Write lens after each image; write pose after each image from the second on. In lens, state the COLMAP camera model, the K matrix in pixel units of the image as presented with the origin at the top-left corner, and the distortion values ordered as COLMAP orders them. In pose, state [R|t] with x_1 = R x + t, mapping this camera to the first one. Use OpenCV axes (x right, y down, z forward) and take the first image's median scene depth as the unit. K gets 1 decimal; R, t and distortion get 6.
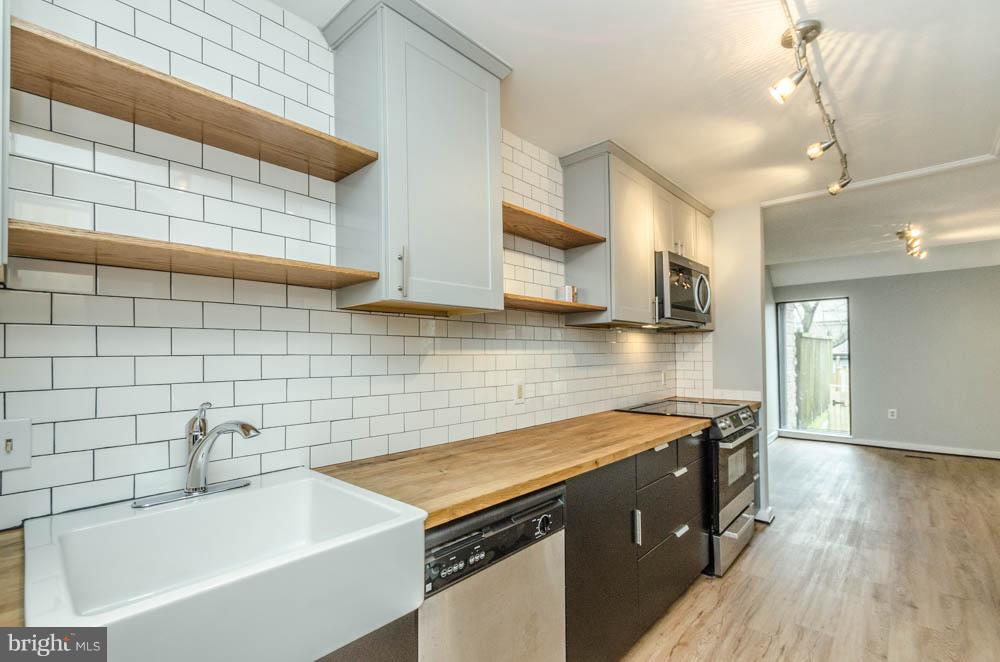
lens RADIAL K [[445.7, 0, 502.5], [0, 445.7, 338.6], [0, 0, 1]] dist [-0.000976, 0.000290]
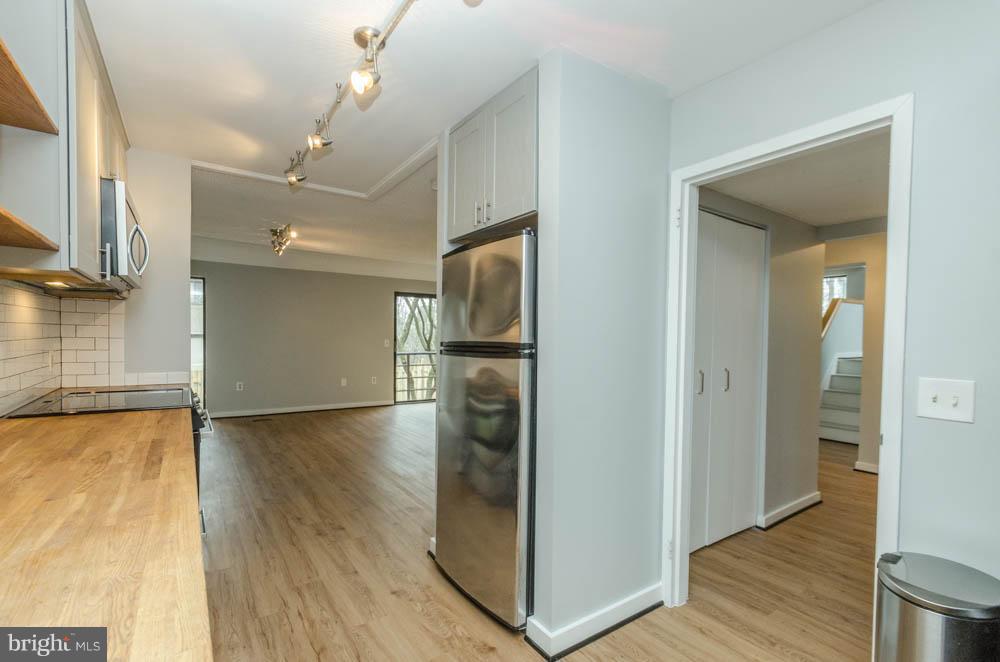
lens RADIAL K [[445.7, 0, 500.0], [0, 445.7, 340.9], [0, 0, 1]] dist [-0.000976, 0.000290]
pose [[0.221049, 0.004228, 0.975253, -0.211583], [-0.053146, 0.998557, 0.007717, 0.021400], [-0.973814, -0.053536, 0.220955, 0.263635]]
